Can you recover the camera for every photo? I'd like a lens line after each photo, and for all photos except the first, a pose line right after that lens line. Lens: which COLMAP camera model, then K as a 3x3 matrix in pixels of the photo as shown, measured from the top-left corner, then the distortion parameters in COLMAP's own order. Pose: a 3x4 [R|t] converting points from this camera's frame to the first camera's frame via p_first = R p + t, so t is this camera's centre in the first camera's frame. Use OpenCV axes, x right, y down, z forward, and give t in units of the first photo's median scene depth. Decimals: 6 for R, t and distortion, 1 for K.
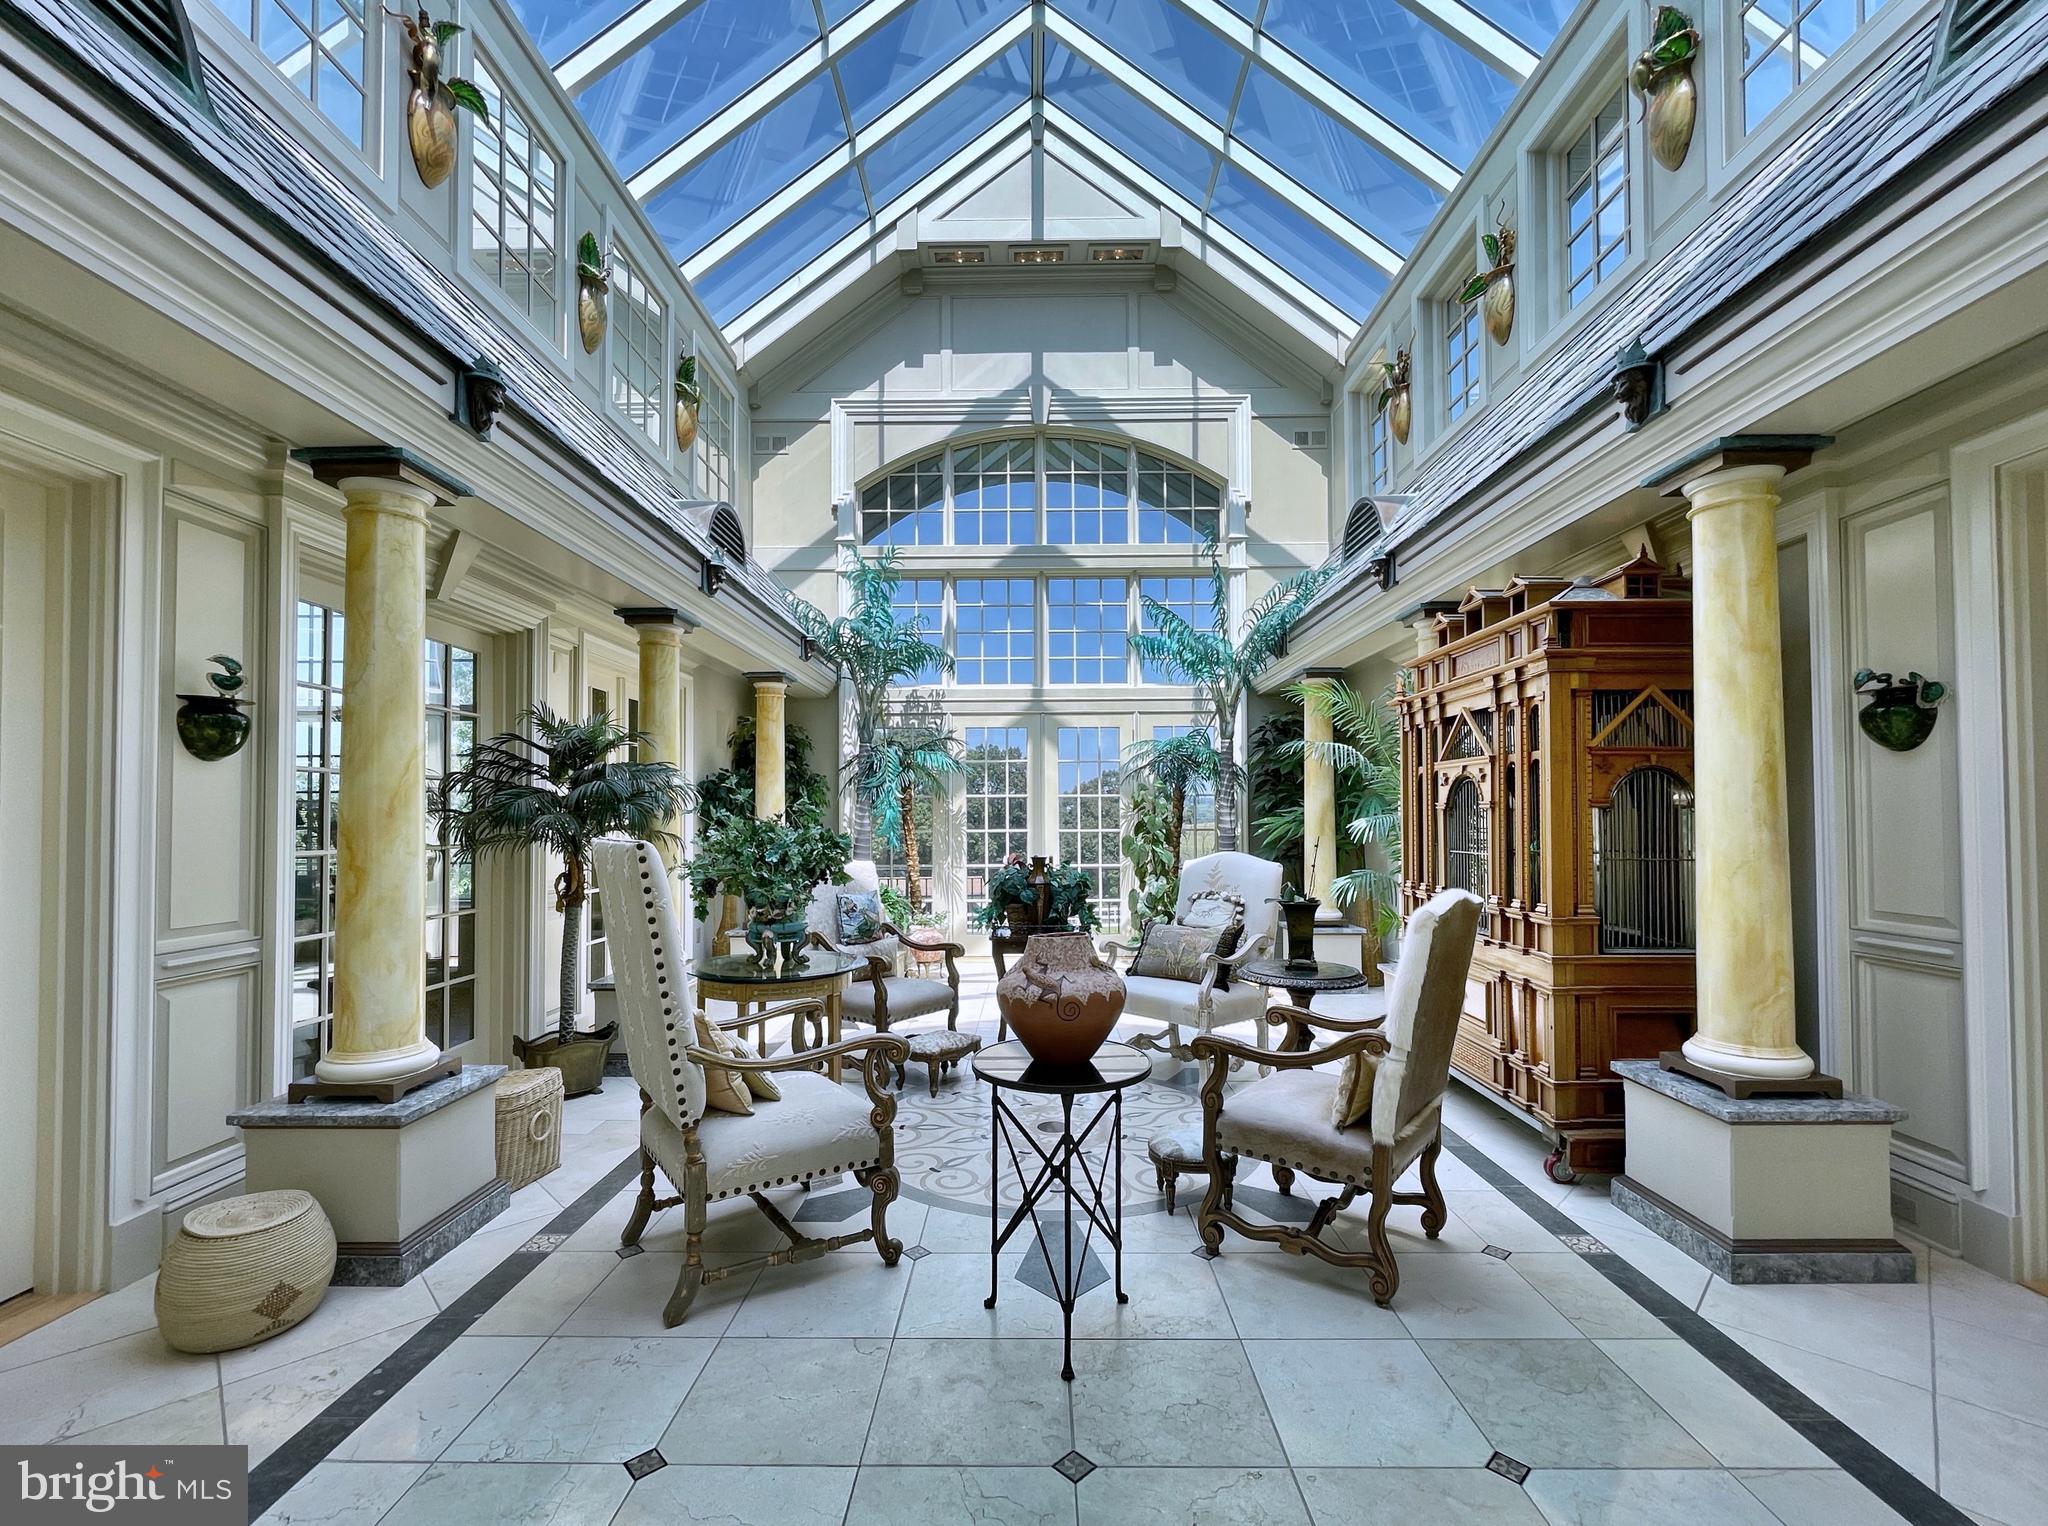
lens RADIAL K [[875.2, 0, 1037.3], [0, 875.2, 790.8], [0, 0, 1]] dist [-0.003269, -0.000165]
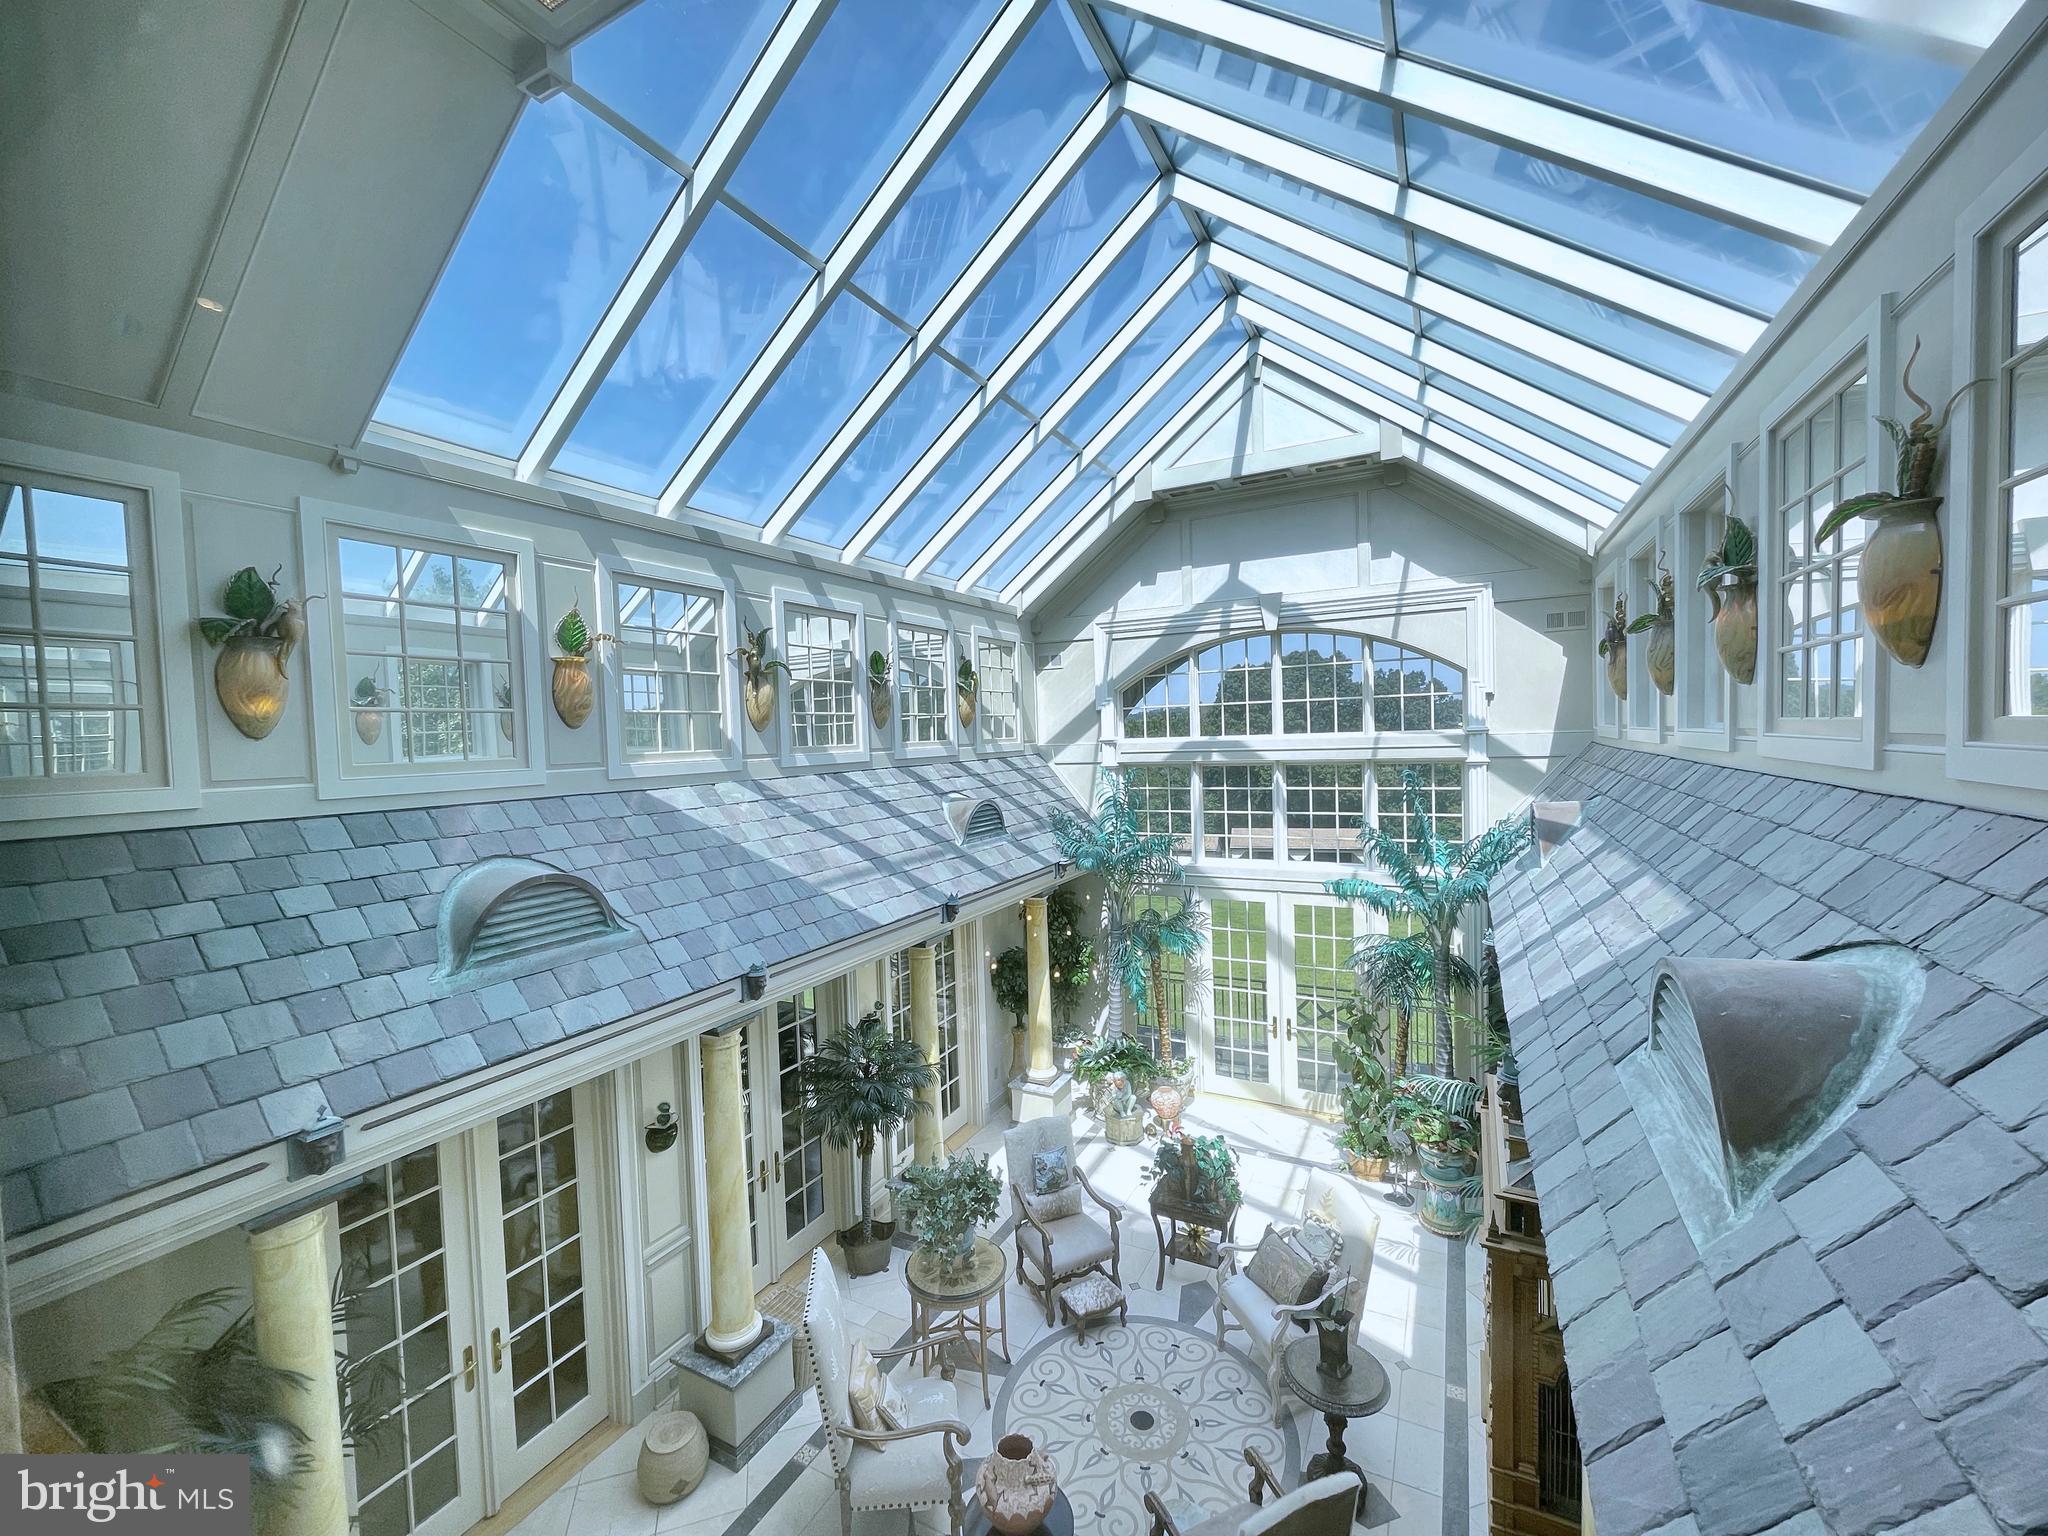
lens RADIAL K [[833.7, 0, 1029.6], [0, 833.7, 769.1], [0, 0, 1]] dist [0.000155, -0.001128]
pose [[0.891074, -0.004013, -0.453841, 0.269167], [0.035764, 0.997472, 0.061400, -0.420279], [0.452447, -0.070944, 0.888965, -0.091190]]
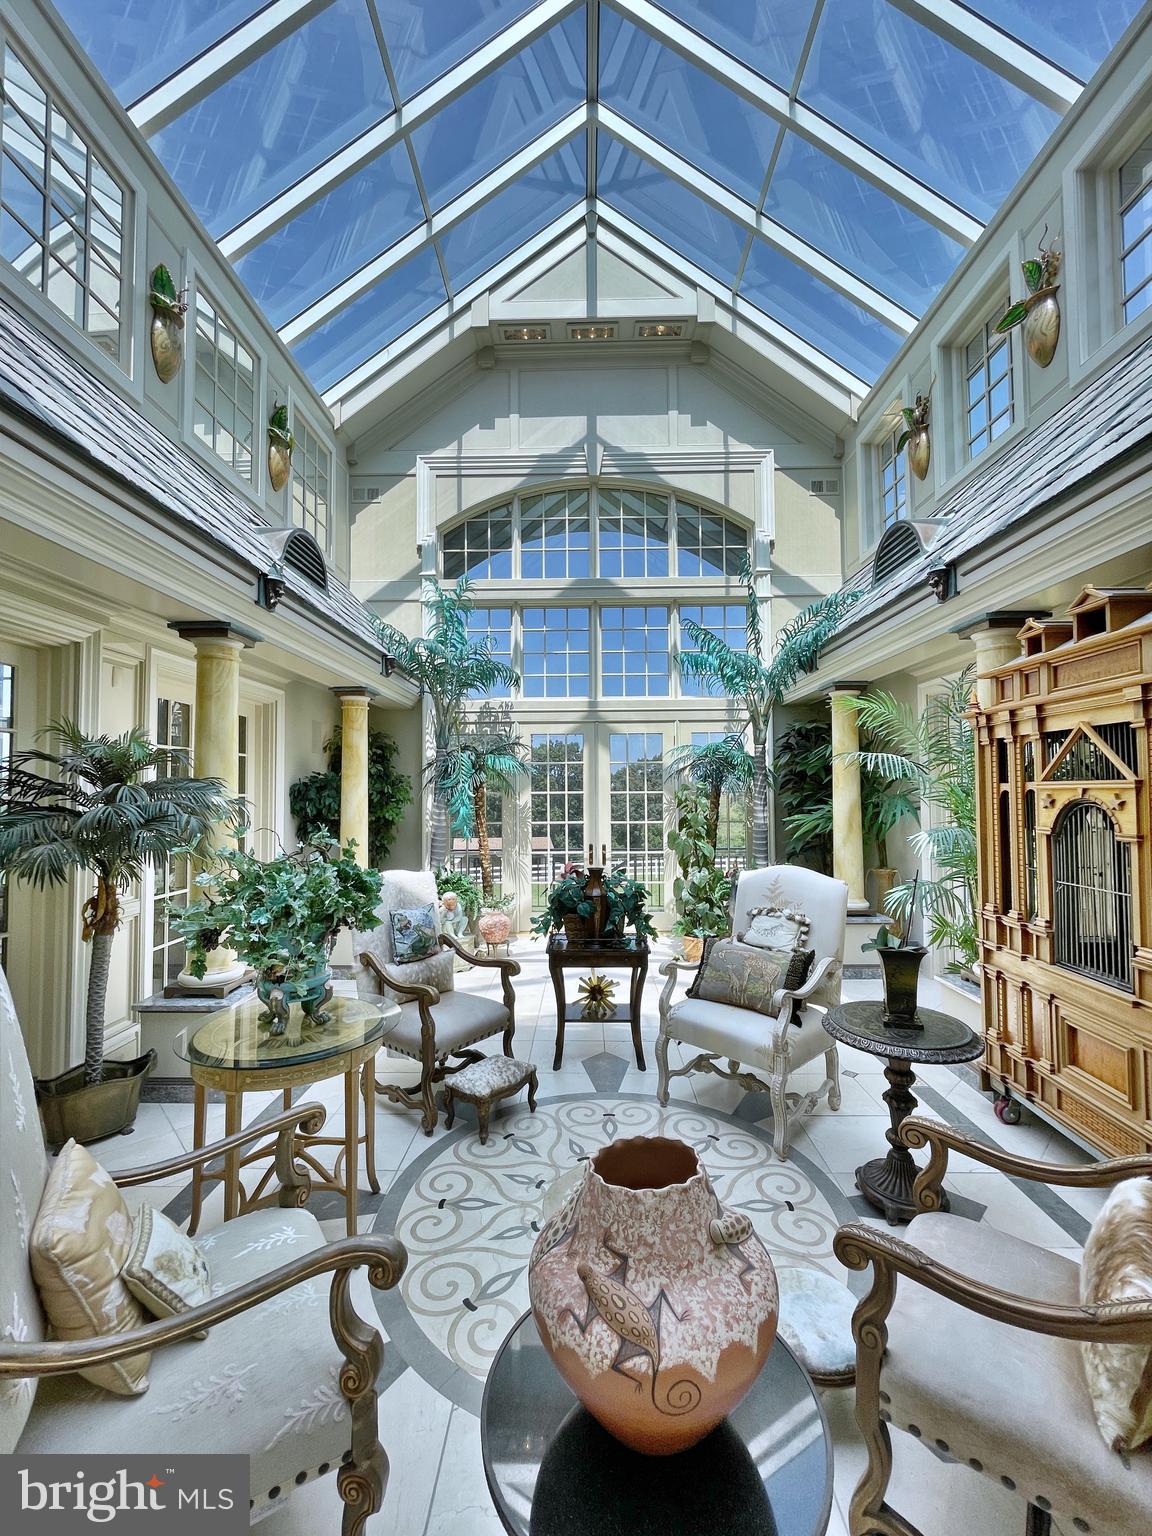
lens RADIAL K [[625.3, 0, 584.2], [0, 625.3, 759.6], [0, 0, 1]] dist [0.000155, -0.001128]
pose [[0.999950, -0.002096, -0.009748, -0.003262], [0.001890, 0.999776, -0.021101, -0.027038], [0.009790, 0.021081, 0.999730, 0.220461]]
